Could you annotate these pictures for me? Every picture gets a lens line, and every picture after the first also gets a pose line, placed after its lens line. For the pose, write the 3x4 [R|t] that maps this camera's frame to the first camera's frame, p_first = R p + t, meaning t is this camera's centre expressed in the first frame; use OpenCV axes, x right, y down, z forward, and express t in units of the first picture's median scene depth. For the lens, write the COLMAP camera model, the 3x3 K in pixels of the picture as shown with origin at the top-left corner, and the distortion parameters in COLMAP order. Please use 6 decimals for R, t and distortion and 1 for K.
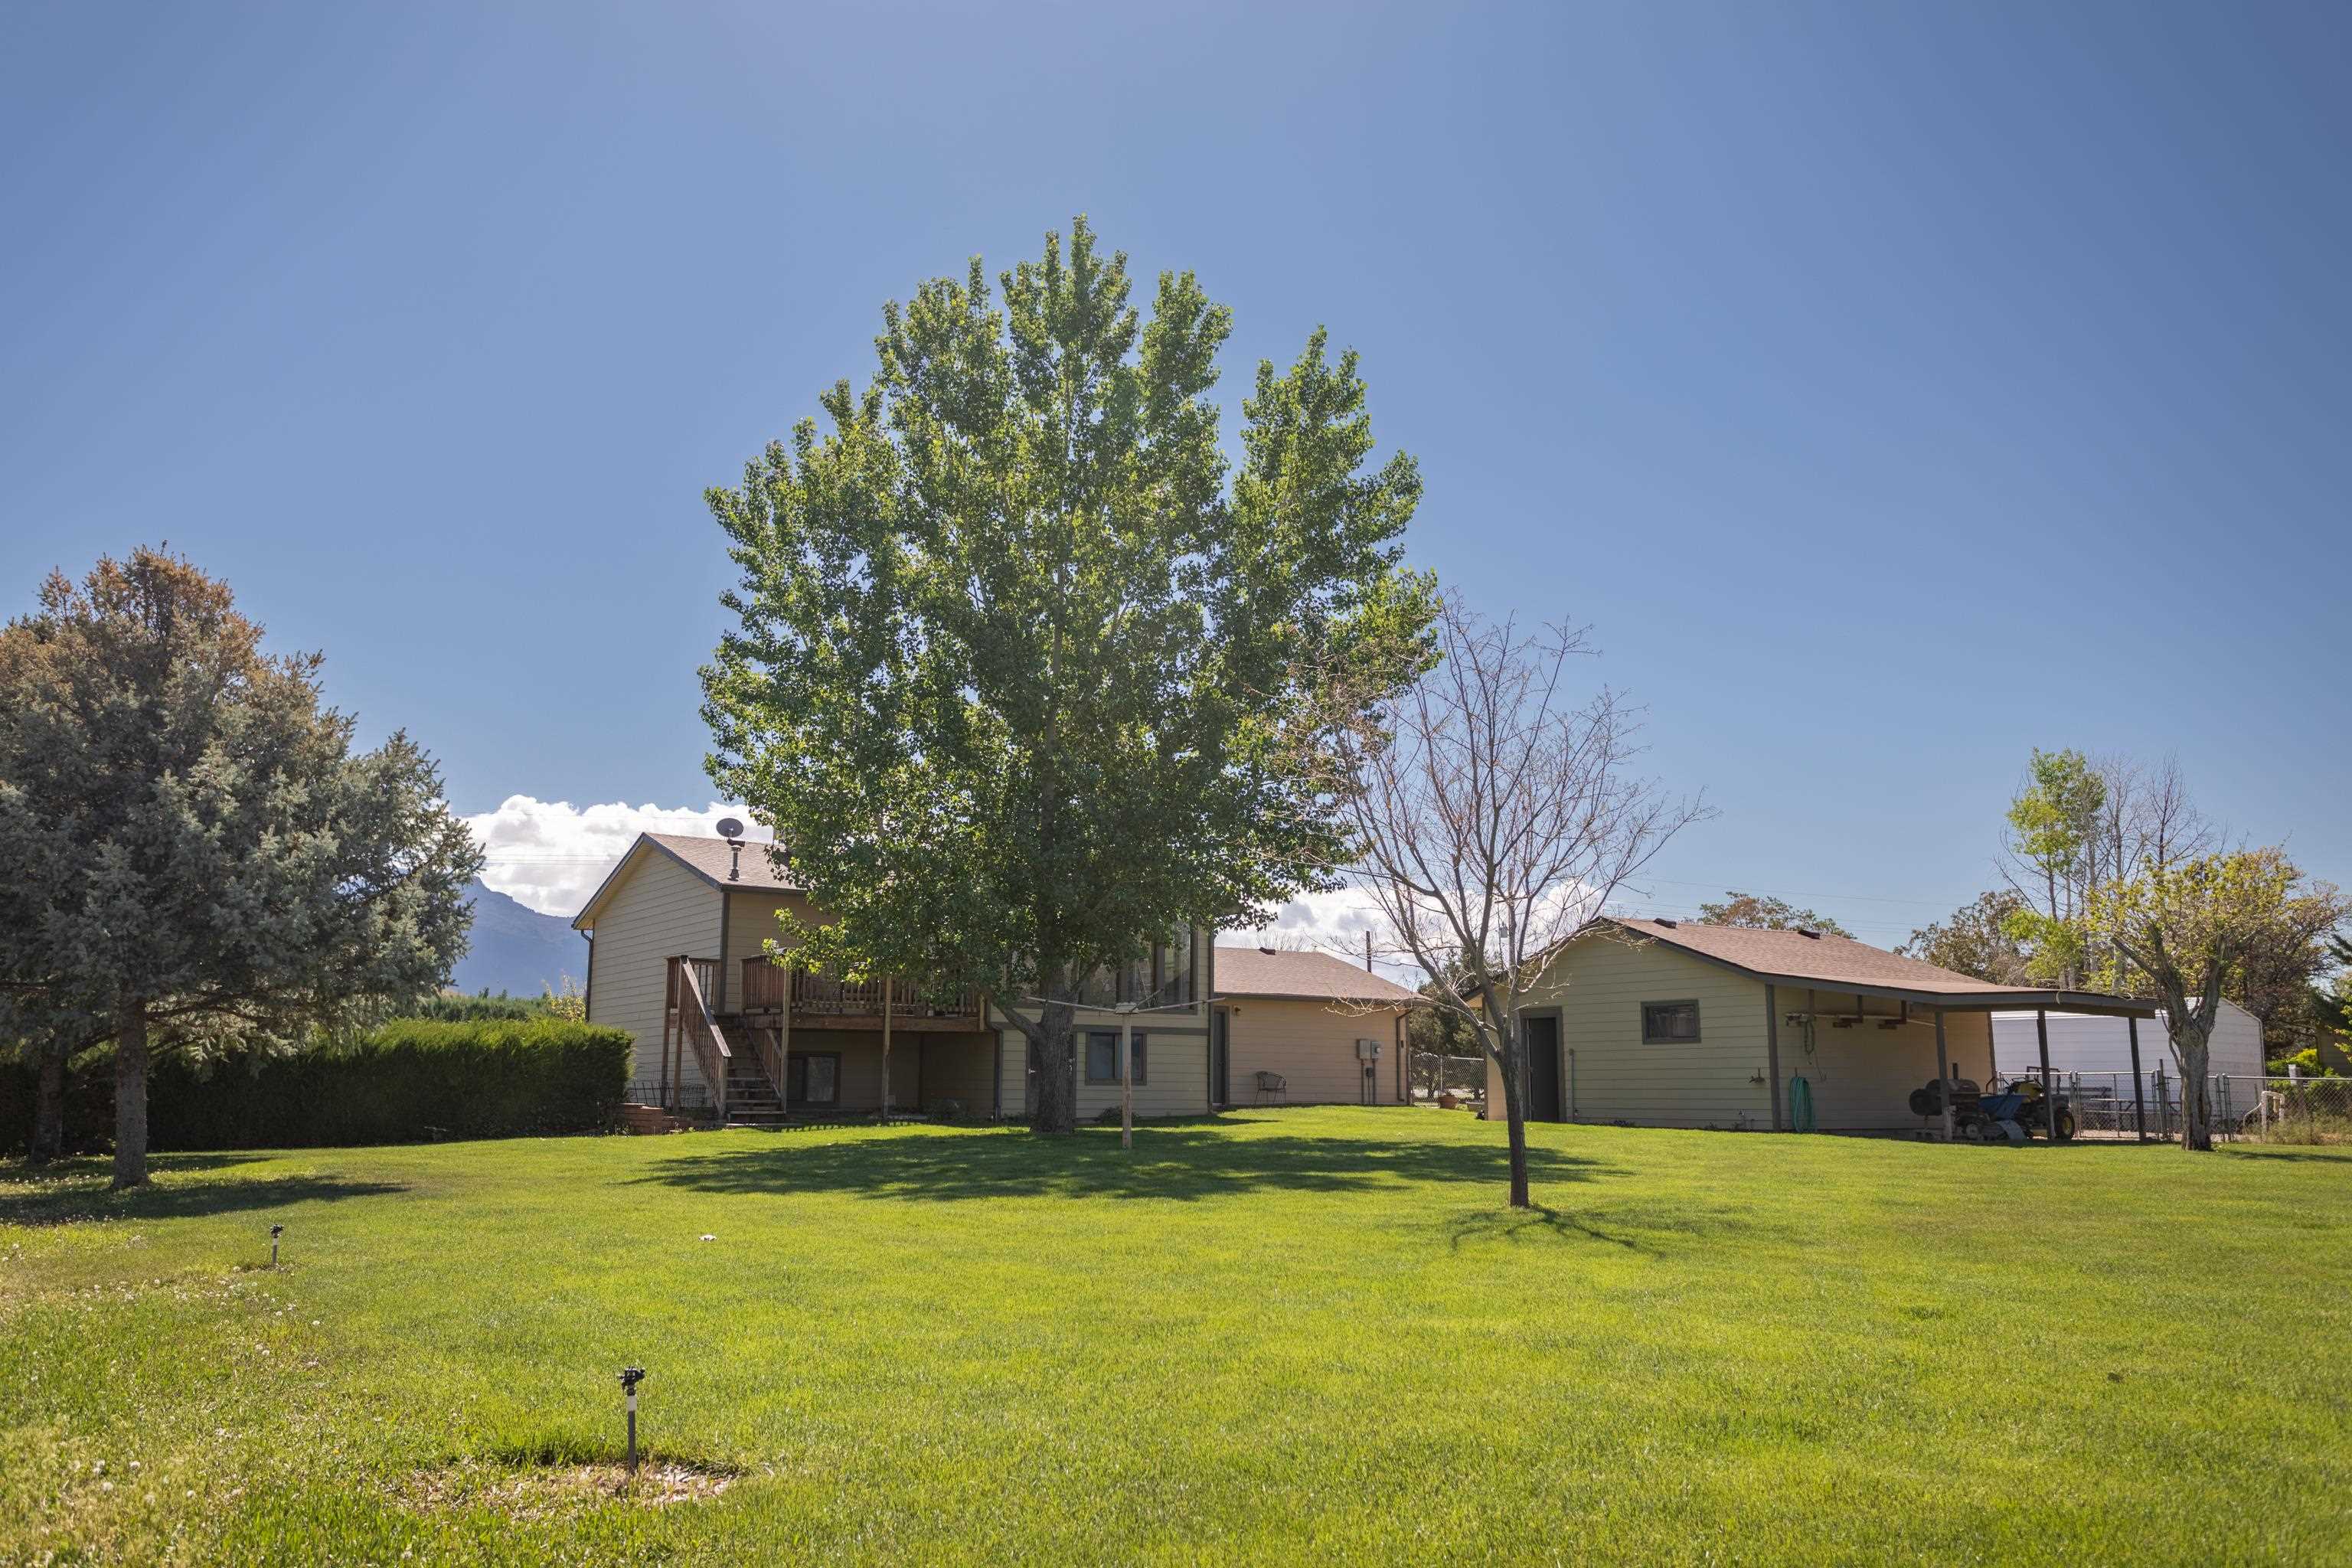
lens RADIAL K [[1912.7, 0, 1178.6], [0, 1912.7, 771.3], [0, 0, 1]] dist [0.005991, 0.001196]
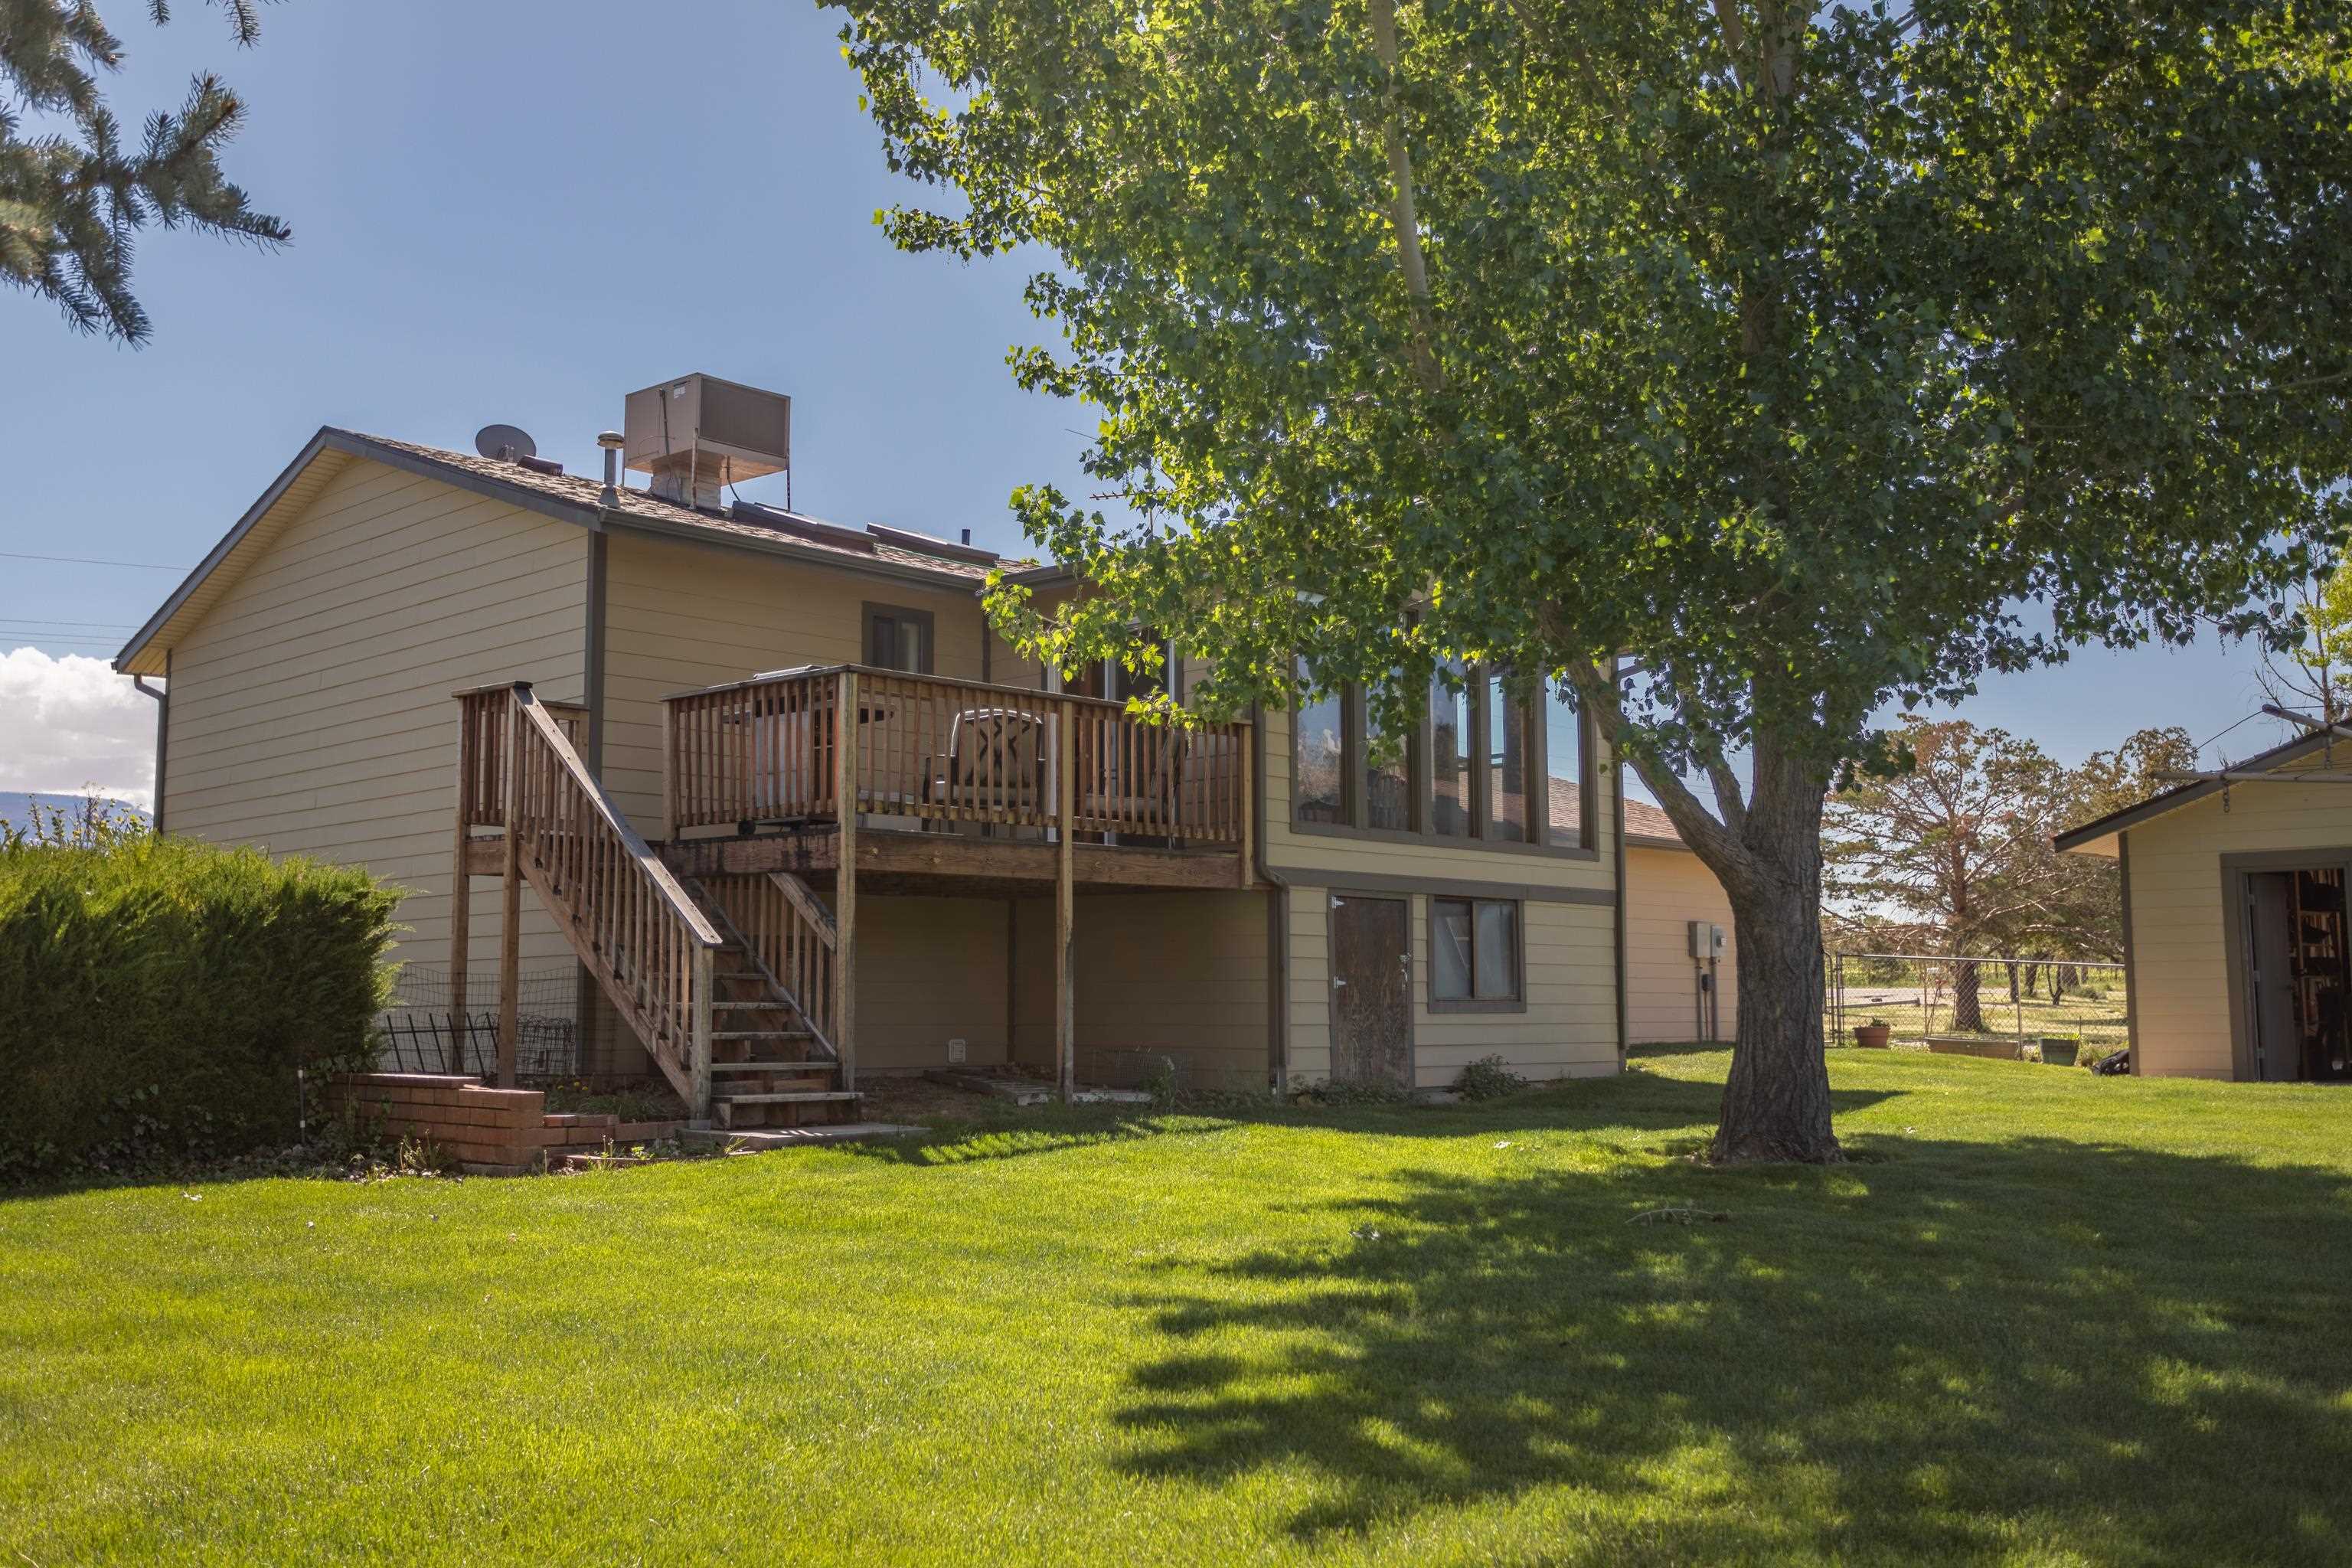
lens RADIAL K [[2221.3, 0, 1176.0], [0, 2221.3, 784.0], [0, 0, 1]] dist [-0.002674, -0.006459]
pose [[0.978918, 0.014769, 0.203719, -0.217026], [-0.028323, 0.997562, 0.063781, 0.082781], [-0.202281, -0.068207, 0.976950, 0.531070]]
